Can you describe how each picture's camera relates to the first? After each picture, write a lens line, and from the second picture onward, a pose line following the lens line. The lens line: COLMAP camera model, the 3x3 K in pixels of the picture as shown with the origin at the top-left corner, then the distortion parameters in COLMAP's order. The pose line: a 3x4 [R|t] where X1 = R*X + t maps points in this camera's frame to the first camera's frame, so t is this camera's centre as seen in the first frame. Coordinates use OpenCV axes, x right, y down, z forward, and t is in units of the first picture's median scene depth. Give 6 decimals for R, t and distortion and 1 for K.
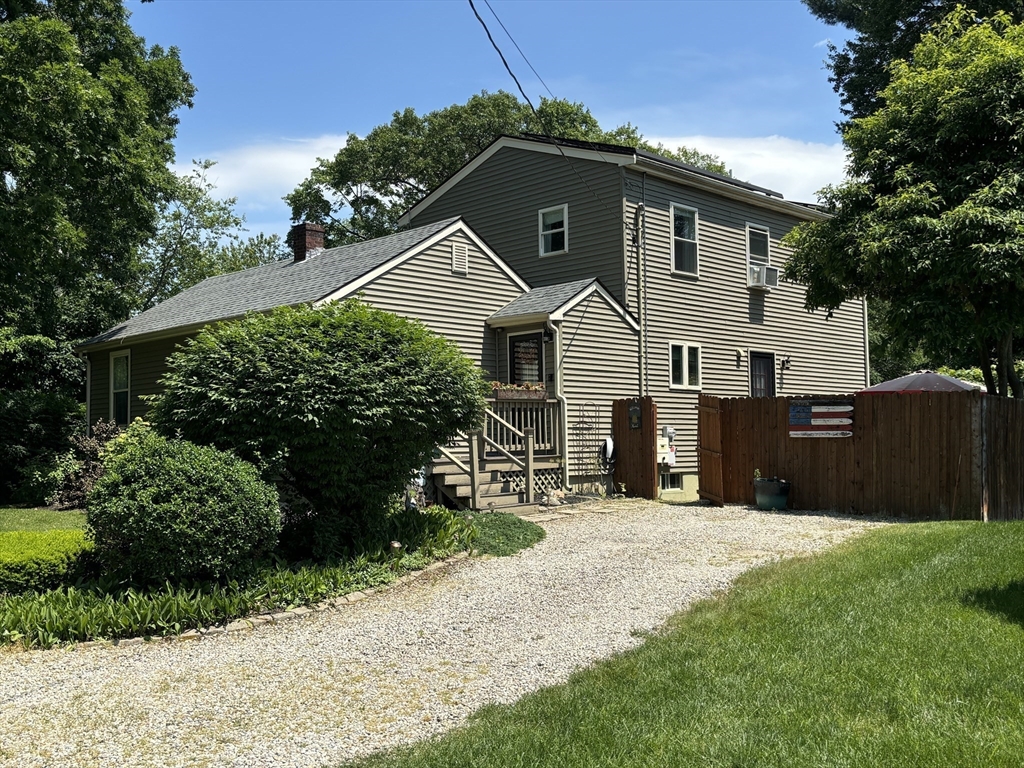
lens RADIAL K [[1015.5, 0, 512.0], [0, 1015.5, 384.0], [0, 0, 1]] dist [0.045228, -0.003135]
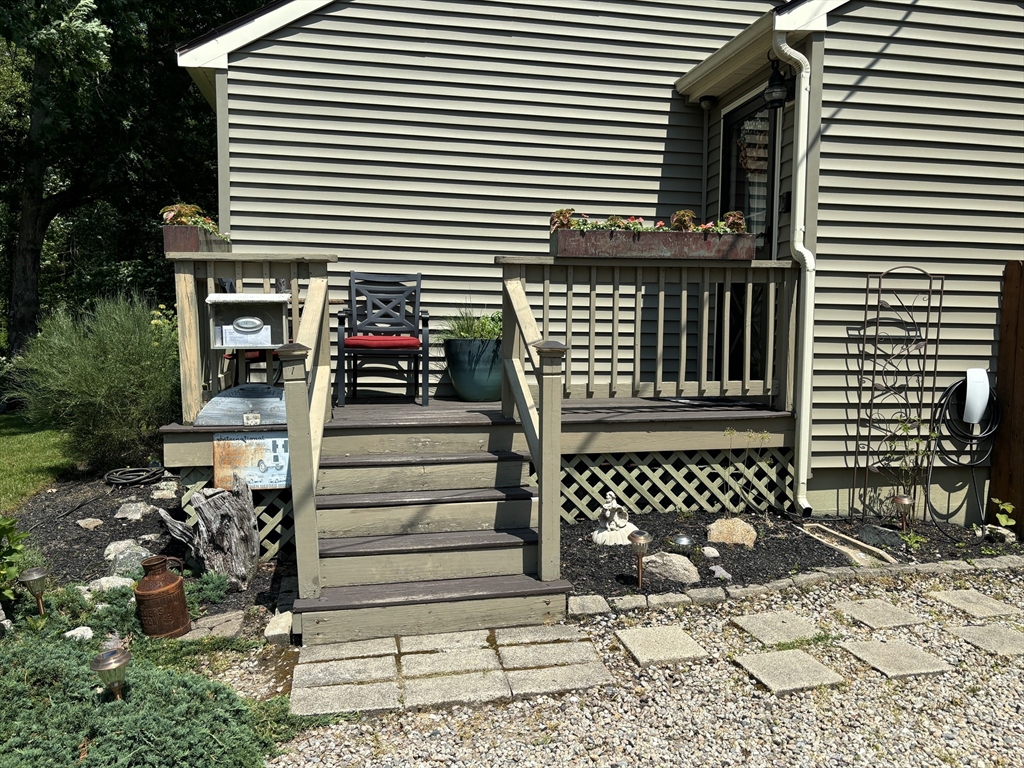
lens RADIAL K [[824.4, 0, 513.7], [0, 824.4, 398.7], [0, 0, 1]] dist [0.005288, 0.003118]
pose [[0.823703, 0.064590, -0.563331, 0.125975], [0.012851, 0.991109, 0.132429, 0.022923], [0.566876, -0.116321, 0.815549, 0.667036]]
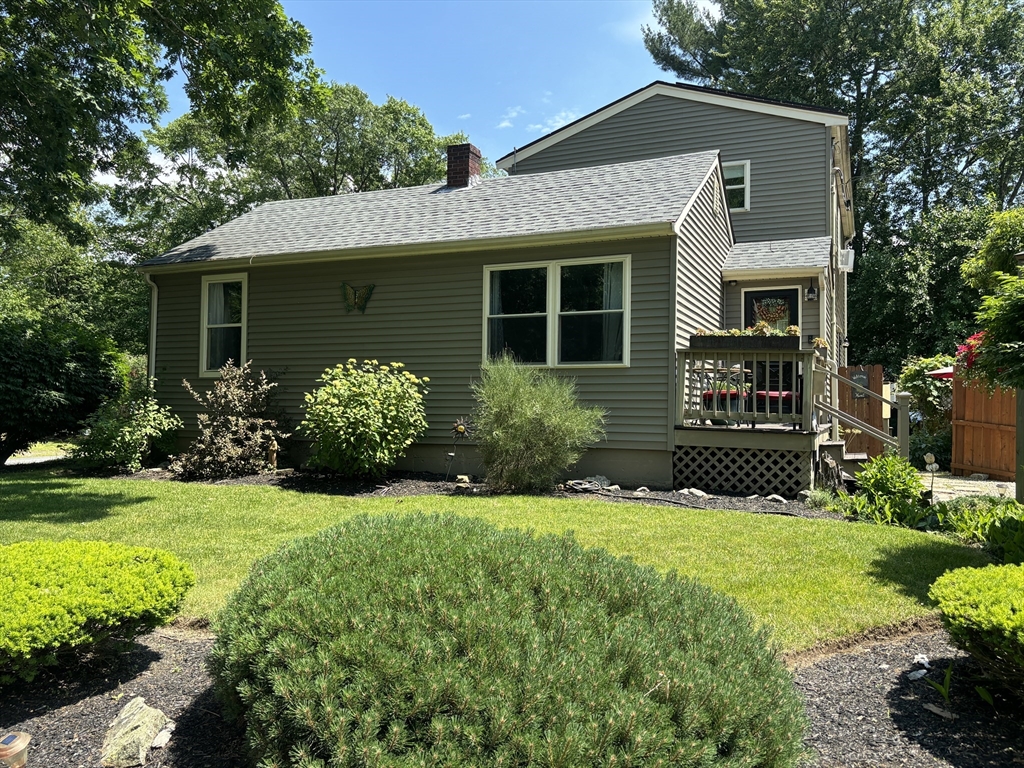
lens RADIAL K [[796.6, 0, 512.0], [0, 796.6, 384.0], [0, 0, 1]] dist [0.028870, 0.001283]
pose [[0.931444, 0.039604, 0.361723, -0.458593], [-0.048598, 0.998693, 0.015797, 0.035411], [-0.360625, -0.032293, 0.932152, 0.407244]]
